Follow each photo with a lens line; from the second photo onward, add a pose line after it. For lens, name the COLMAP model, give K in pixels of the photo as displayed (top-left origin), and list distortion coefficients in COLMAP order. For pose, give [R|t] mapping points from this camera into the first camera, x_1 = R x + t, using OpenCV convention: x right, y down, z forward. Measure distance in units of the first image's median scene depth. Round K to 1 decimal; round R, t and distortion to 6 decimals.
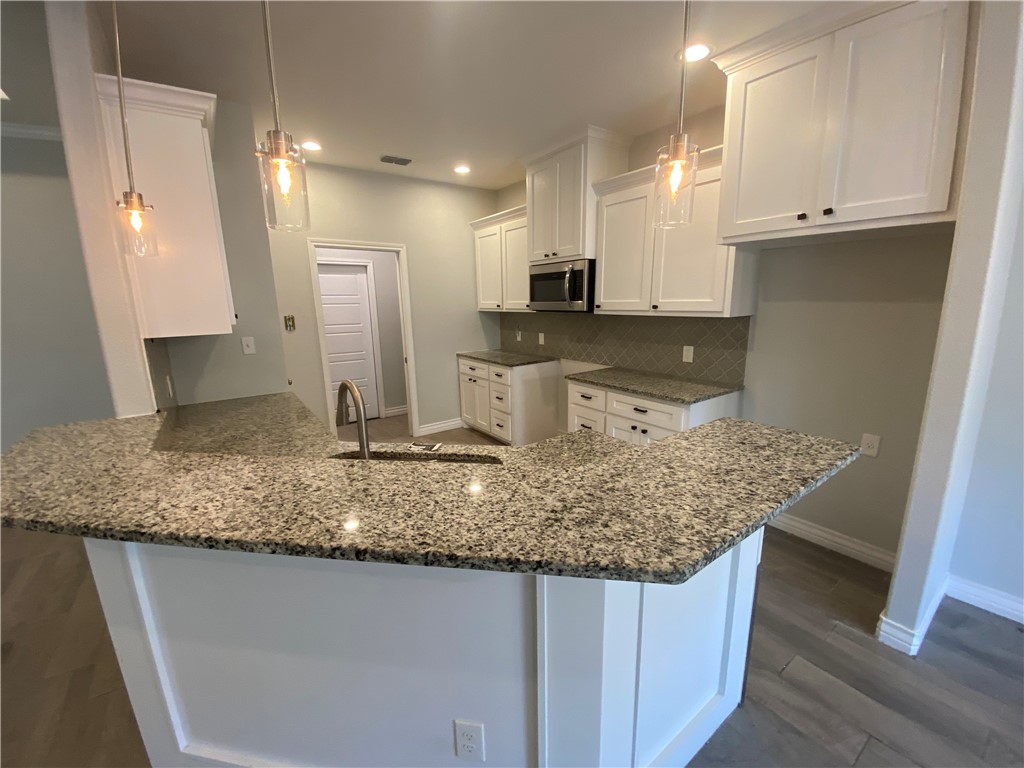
lens RADIAL K [[415.4, 0, 505.8], [0, 415.4, 384.7], [0, 0, 1]] dist [0.027507, -0.003545]
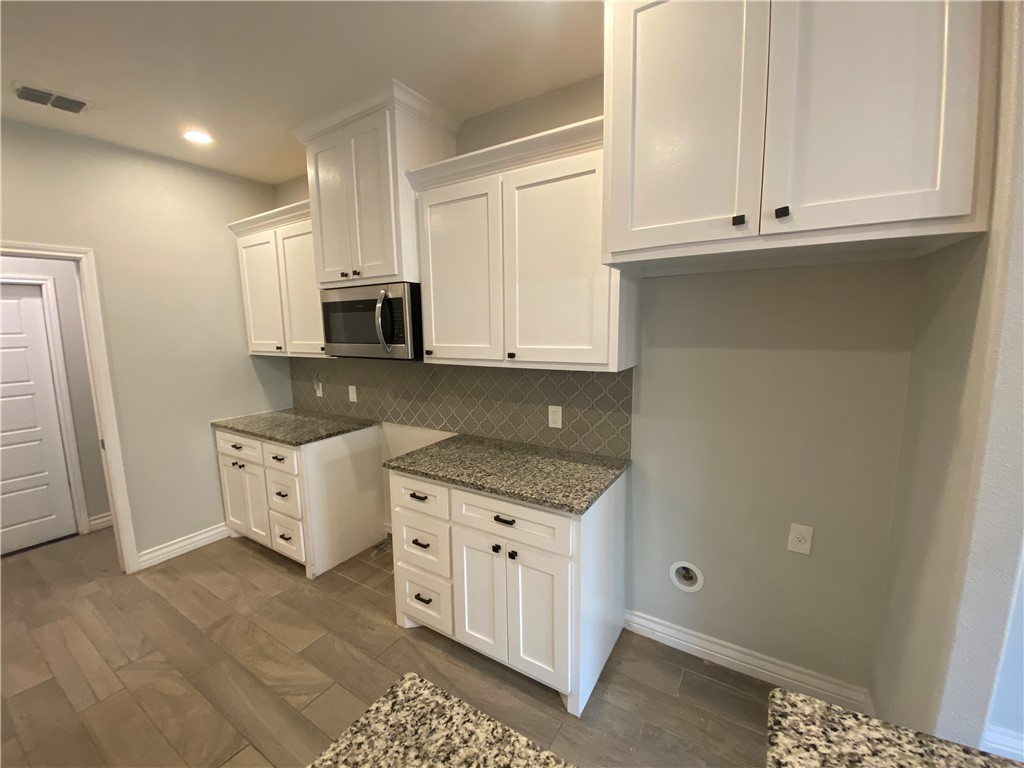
lens RADIAL K [[415.4, 0, 511.1], [0, 415.4, 383.4], [0, 0, 1]] dist [0.027507, -0.003545]
pose [[0.921874, -0.046809, 0.384652, 0.085077], [0.077226, 0.994957, -0.064005, -0.085746], [-0.379716, 0.088709, 0.920840, 0.338310]]
